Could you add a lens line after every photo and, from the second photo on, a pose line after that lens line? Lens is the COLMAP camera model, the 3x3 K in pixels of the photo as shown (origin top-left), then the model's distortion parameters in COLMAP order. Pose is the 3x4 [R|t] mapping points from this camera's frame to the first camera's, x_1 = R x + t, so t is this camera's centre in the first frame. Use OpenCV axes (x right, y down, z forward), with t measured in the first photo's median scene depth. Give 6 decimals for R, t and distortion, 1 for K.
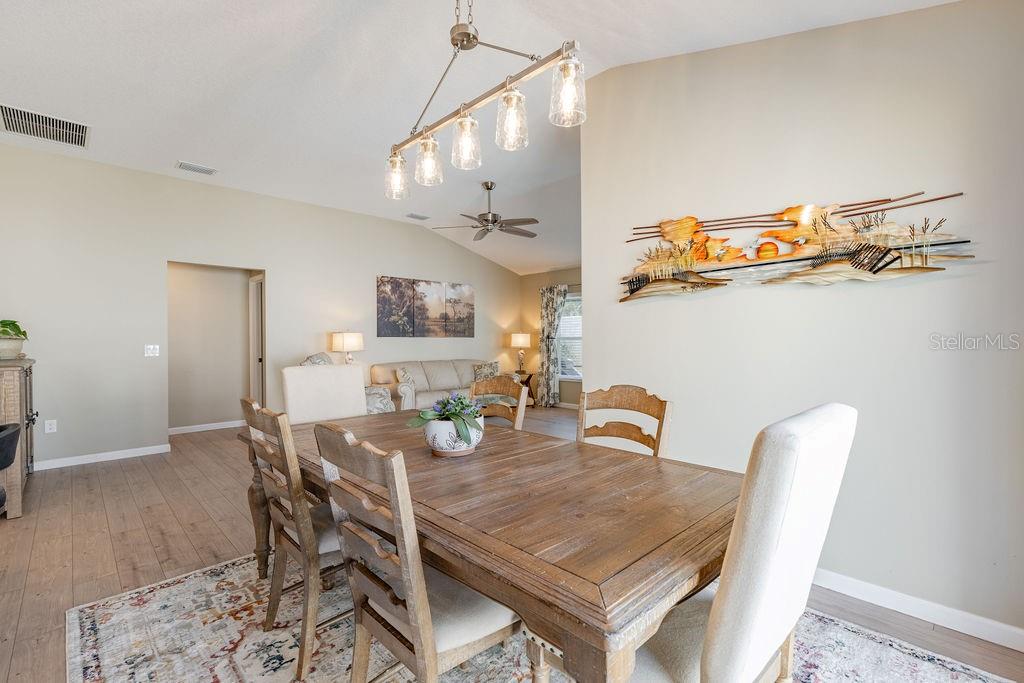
lens RADIAL K [[457.7, 0, 509.8], [0, 457.7, 341.6], [0, 0, 1]] dist [0.001198, 0.000456]
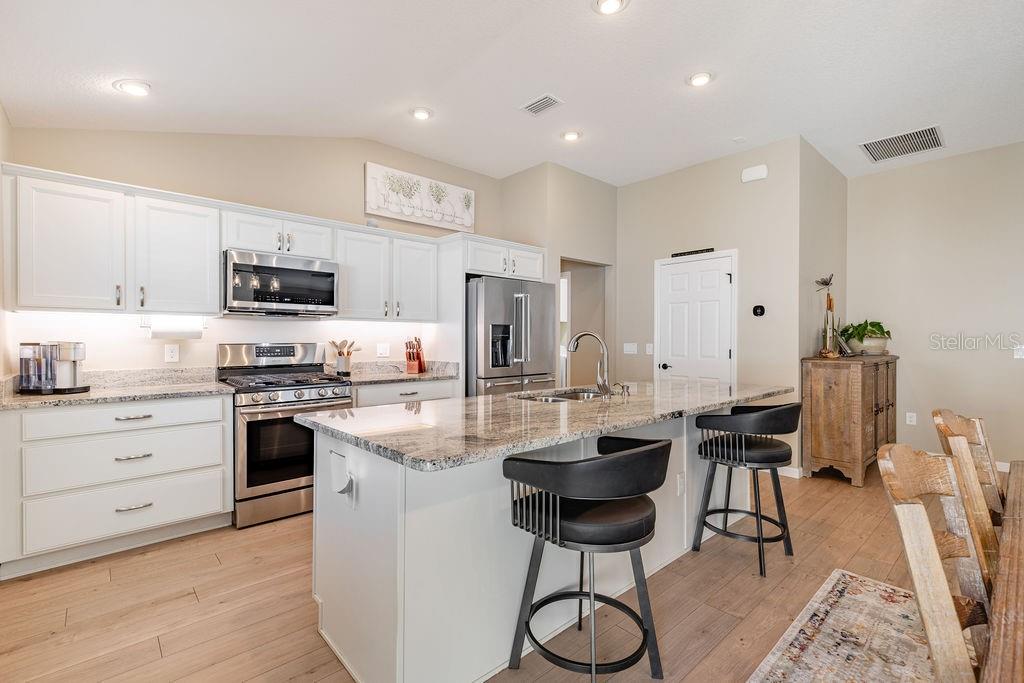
lens RADIAL K [[457.7, 0, 509.8], [0, 457.7, 341.6], [0, 0, 1]] dist [0.001198, 0.000456]
pose [[-0.034551, 0.011757, -0.999334, 0.233194], [-0.009358, 0.999883, 0.012087, -0.002190], [0.999359, 0.009769, -0.034437, 0.200302]]
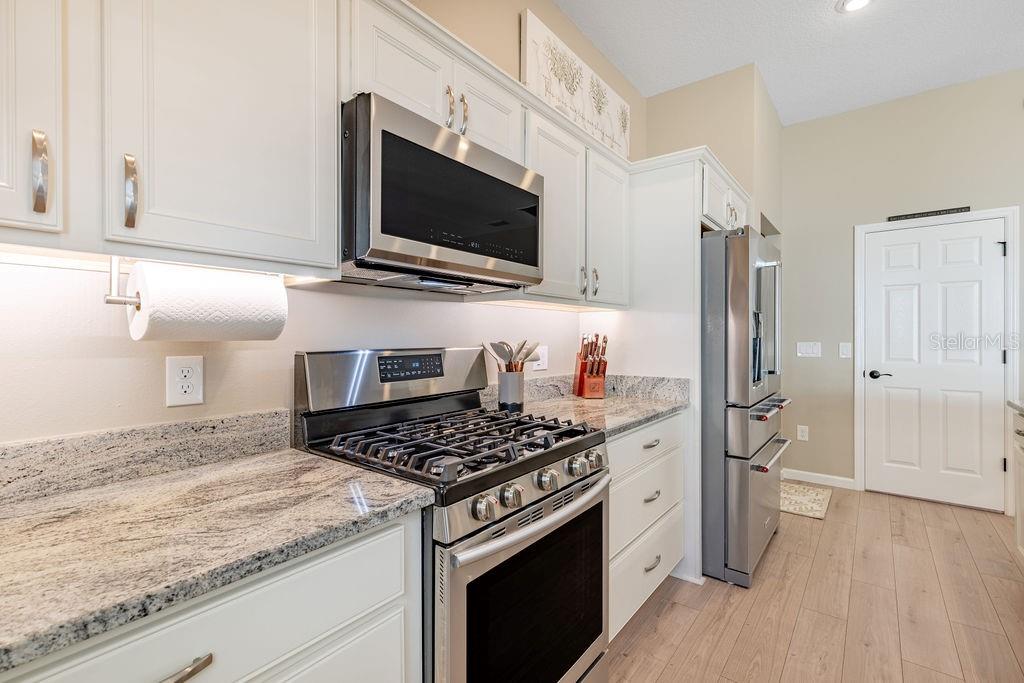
lens RADIAL K [[460.6, 0, 500.2], [0, 460.6, 335.8], [0, 0, 1]] dist [-0.000418, -0.000032]
pose [[0.122586, 0.004501, -0.992448, -0.911942], [-0.007094, 0.999968, 0.003659, 0.010717], [0.992433, 0.006592, 0.122614, -0.915731]]
